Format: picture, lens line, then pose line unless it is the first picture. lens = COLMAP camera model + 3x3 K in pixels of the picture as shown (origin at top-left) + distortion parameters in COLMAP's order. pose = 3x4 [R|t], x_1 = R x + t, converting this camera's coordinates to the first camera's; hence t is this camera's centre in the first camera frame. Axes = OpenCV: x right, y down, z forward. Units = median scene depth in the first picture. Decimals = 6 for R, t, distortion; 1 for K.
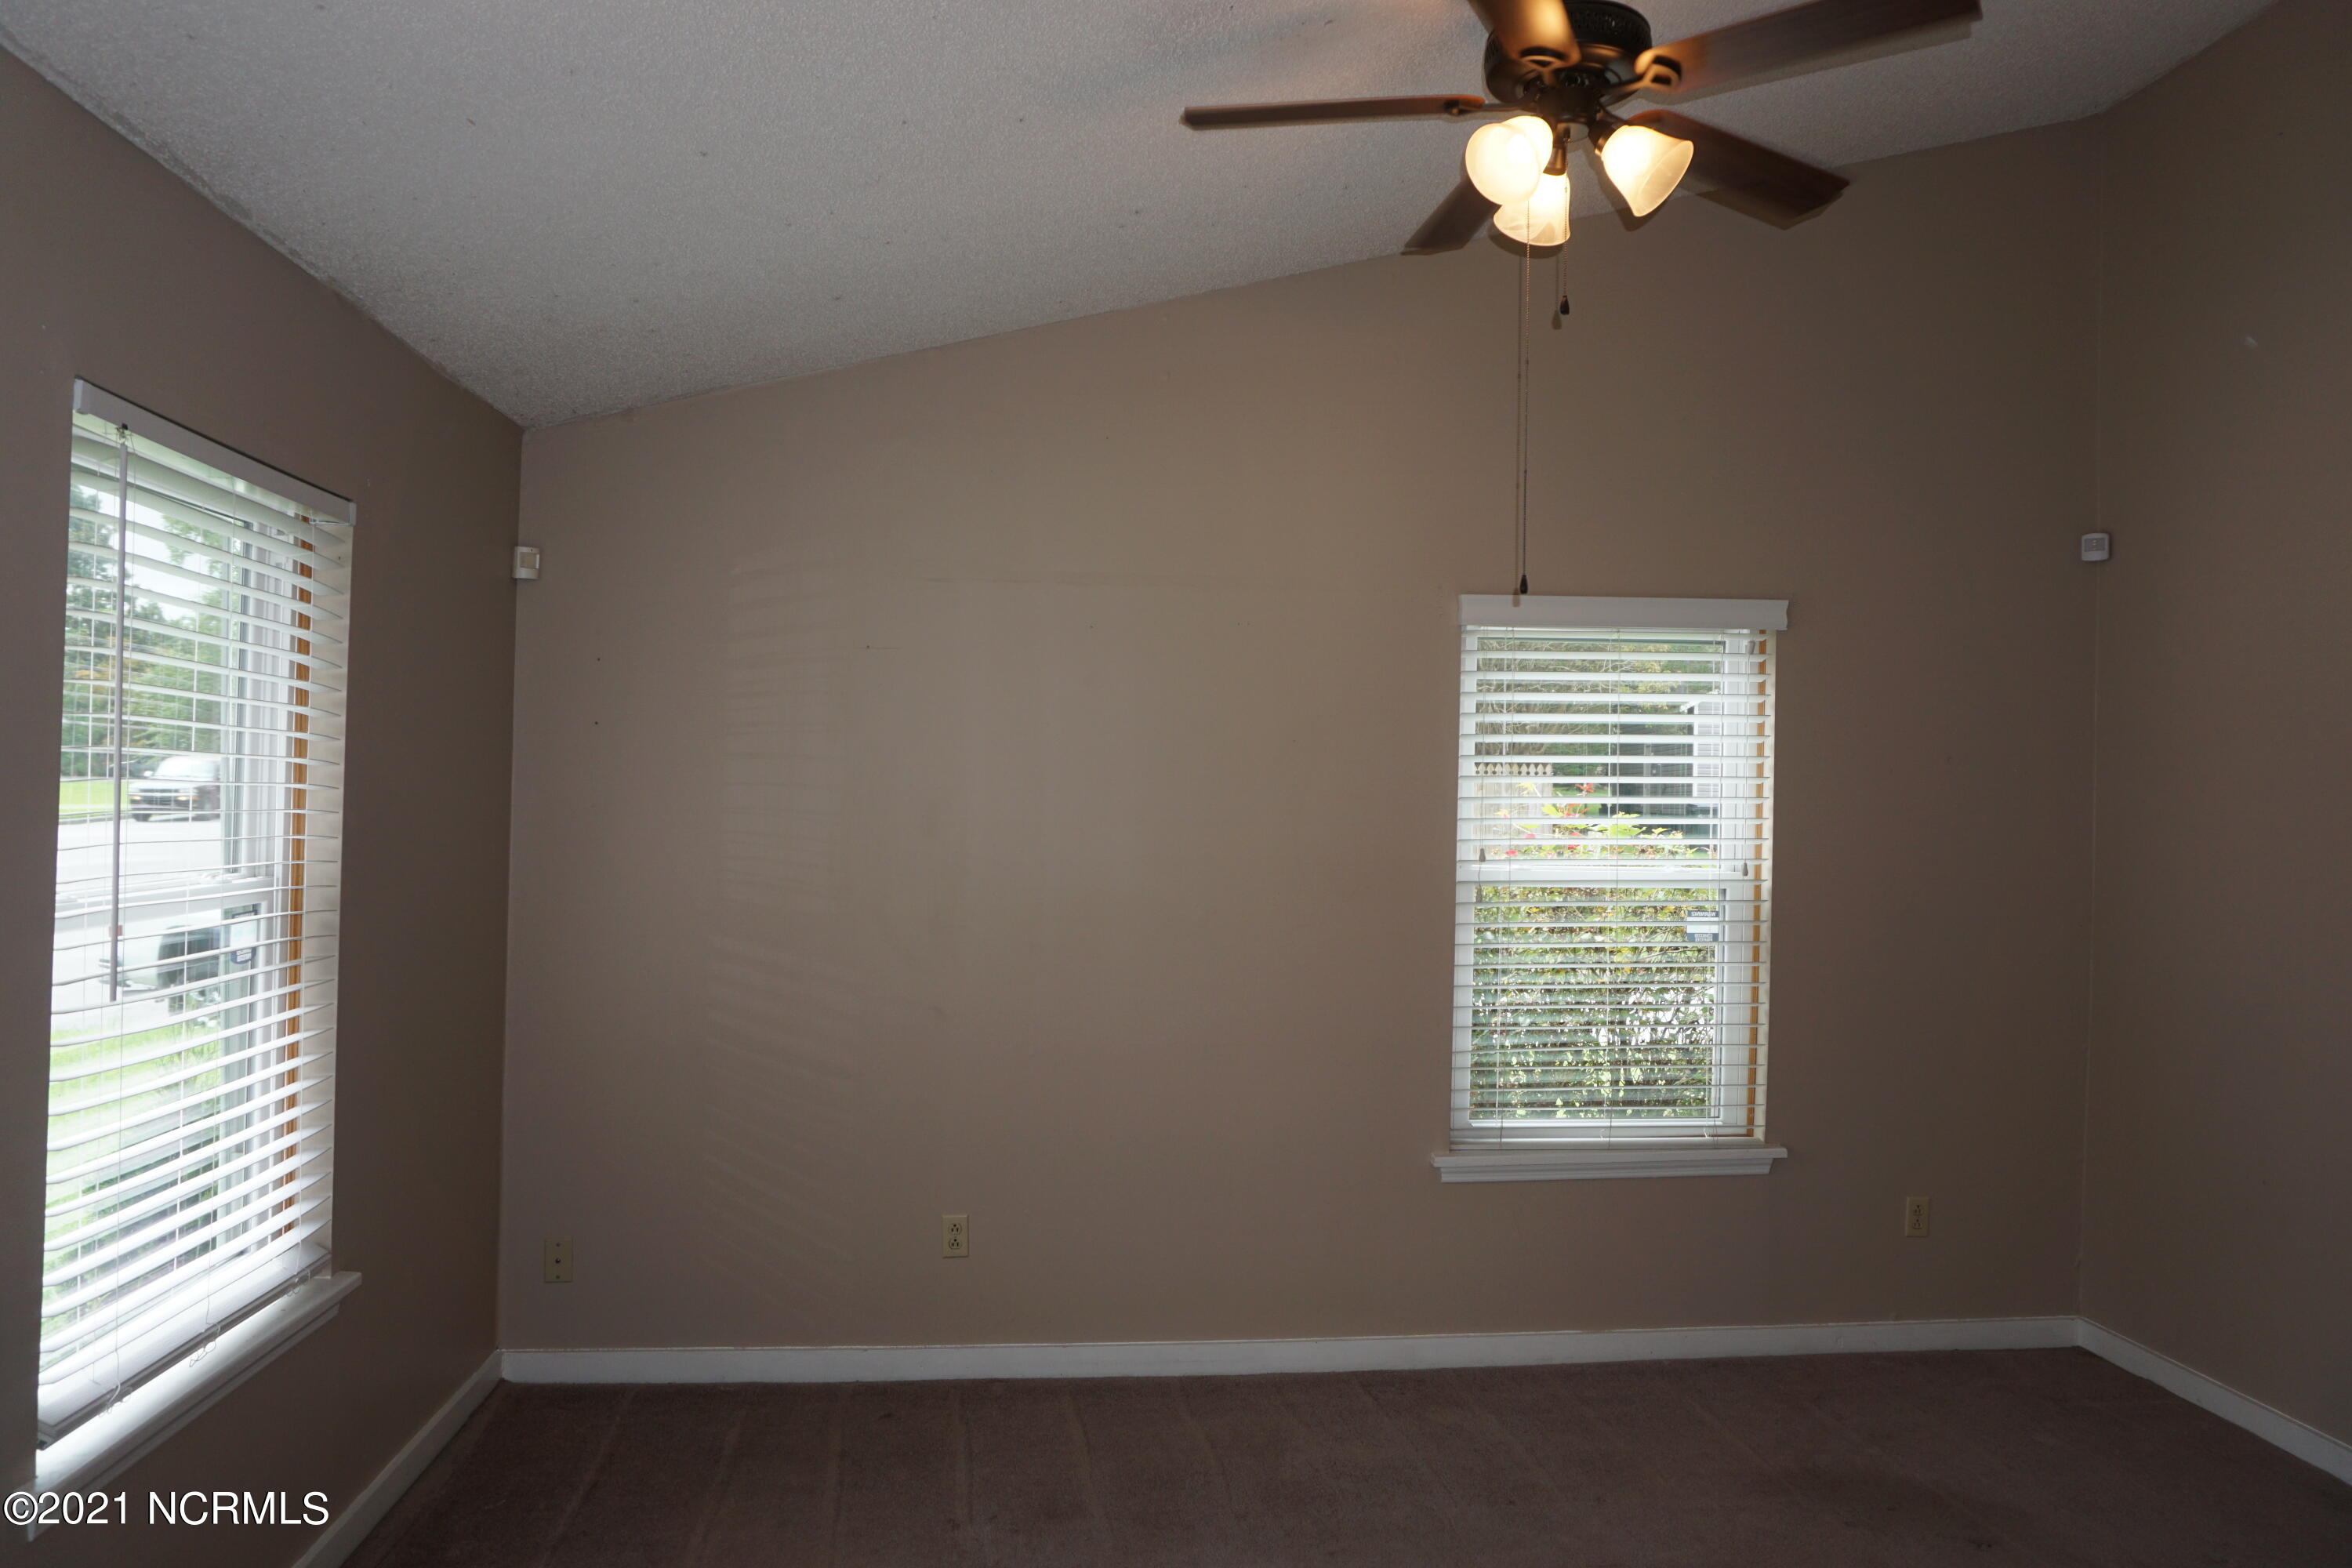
lens RADIAL K [[1634.8, 0, 1176.0], [0, 1634.8, 784.0], [0, 0, 1]] dist [-0.001460, 0.070261]
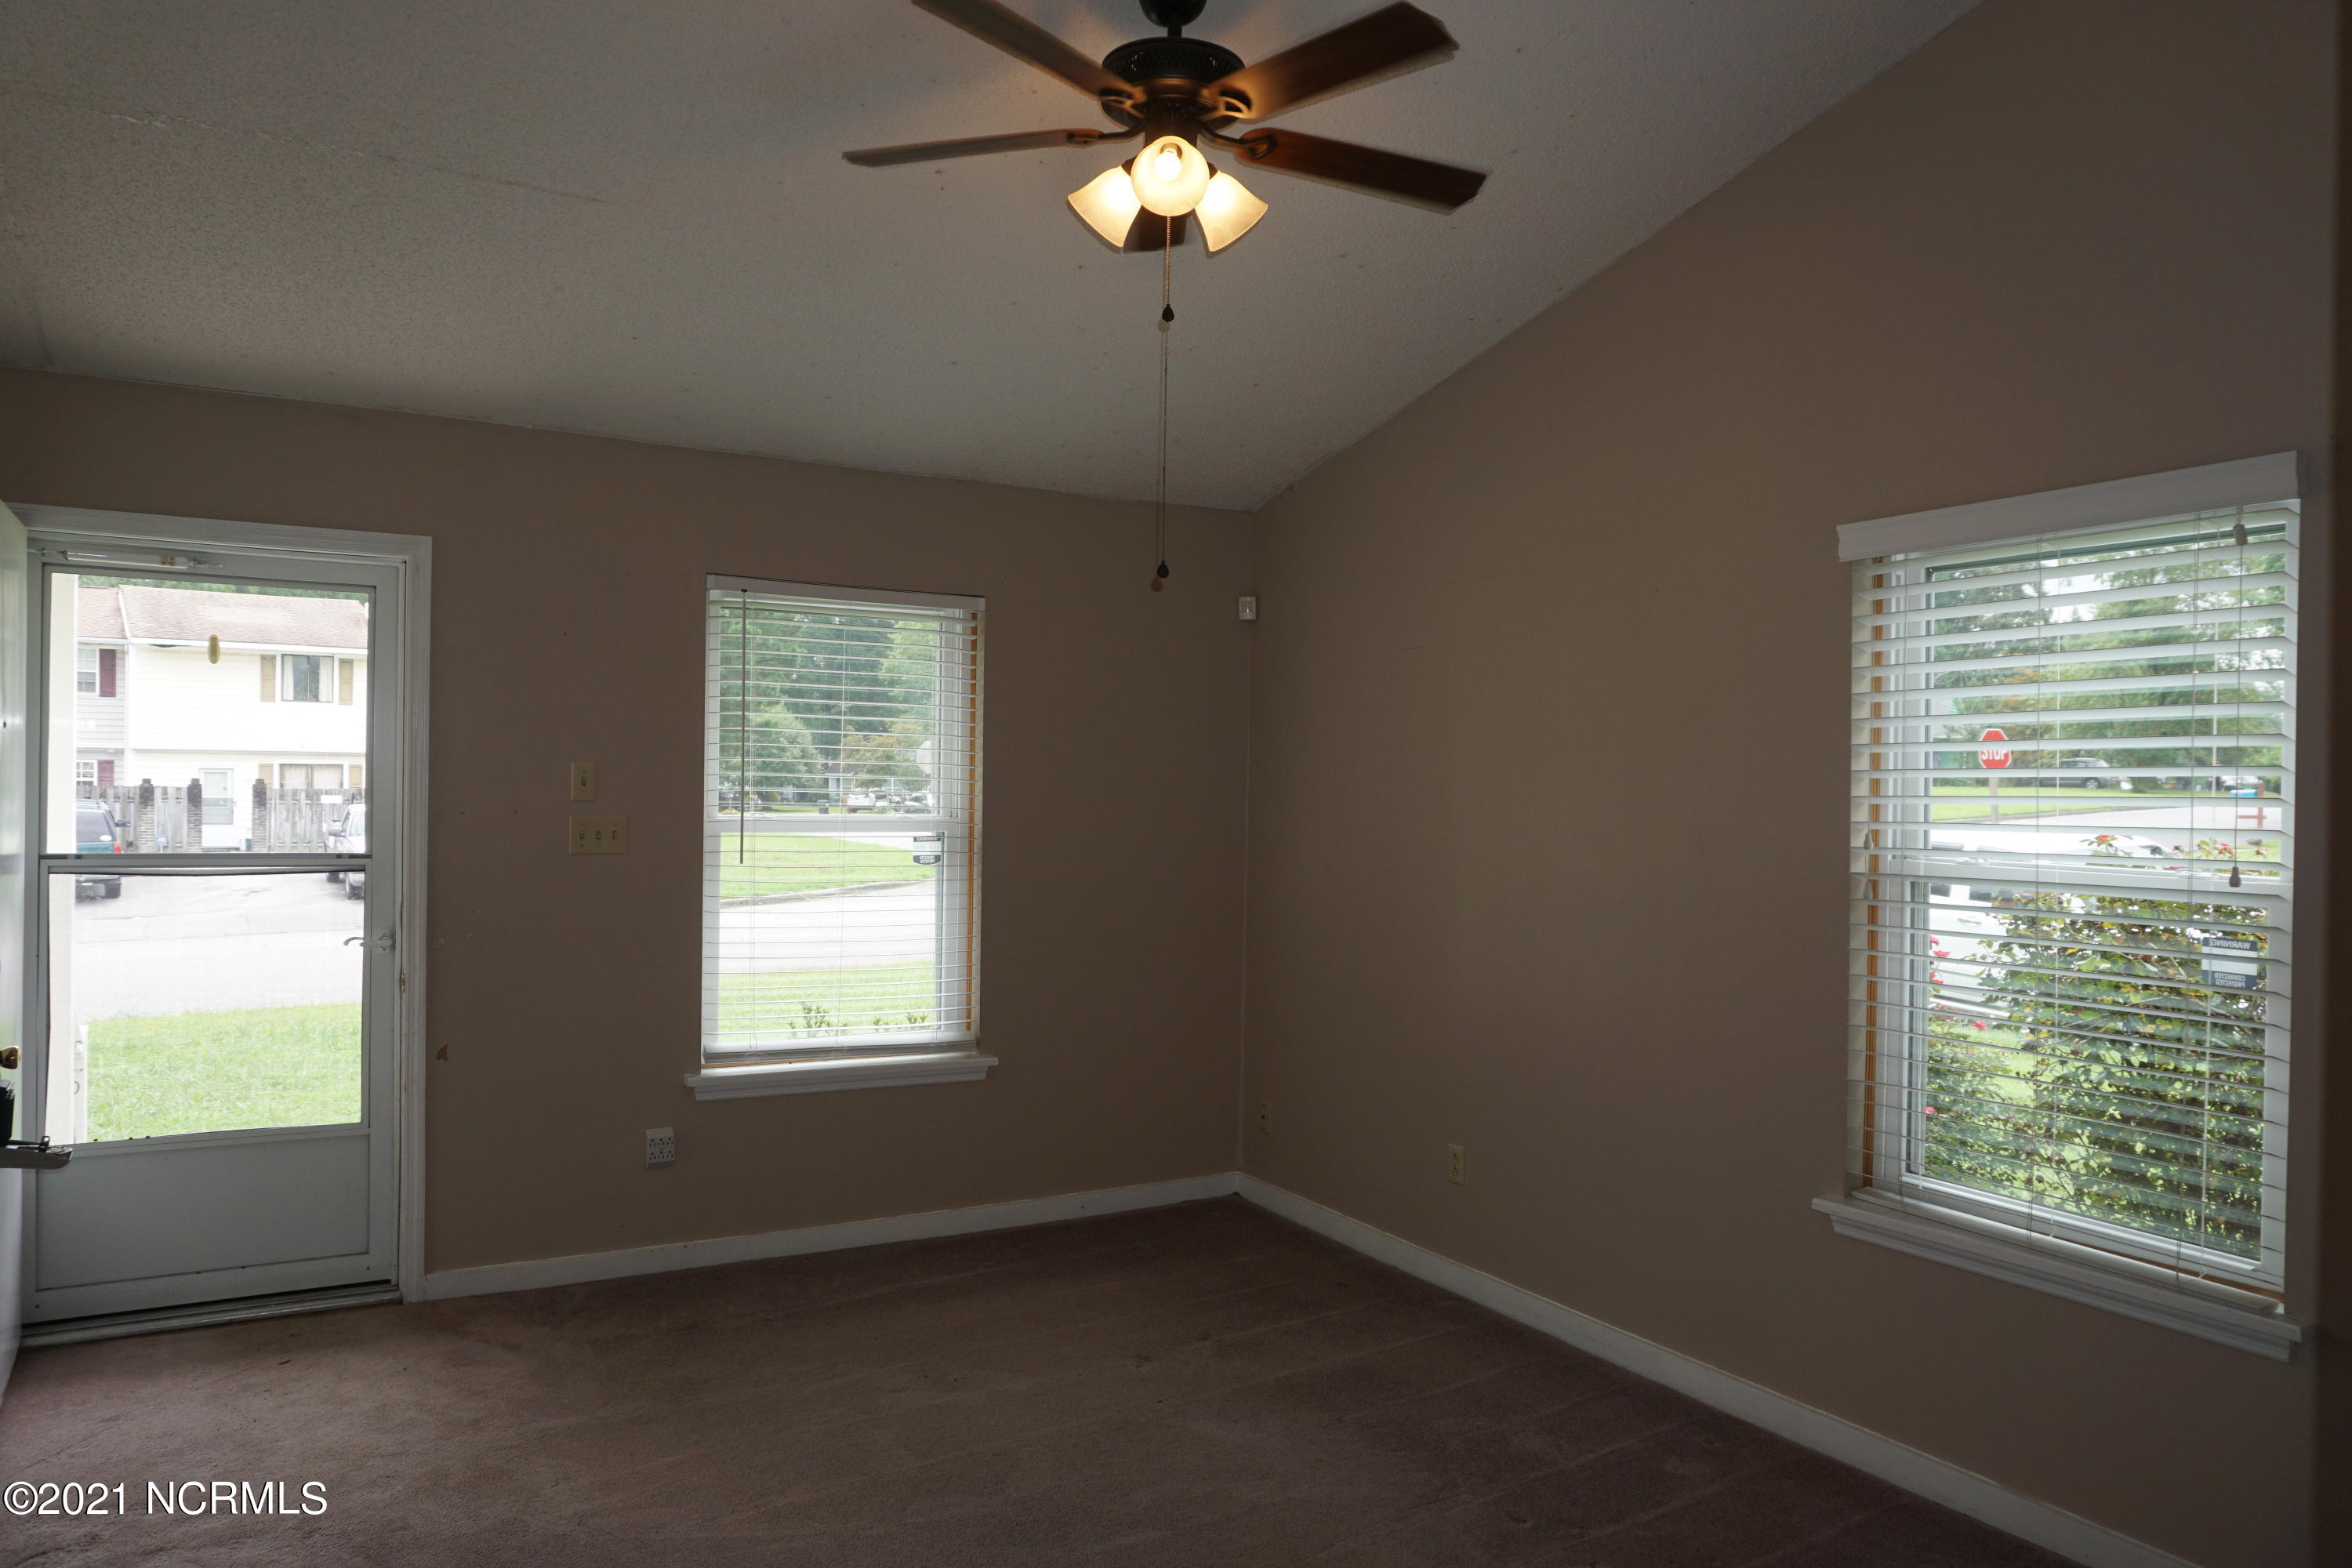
lens RADIAL K [[1634.8, 0, 1176.0], [0, 1634.8, 784.0], [0, 0, 1]] dist [-0.001460, 0.070261]
pose [[0.403010, -0.003134, -0.915190, 0.793818], [-0.001521, 0.999990, -0.004095, 0.019000], [0.915194, 0.003043, 0.403002, 0.357768]]
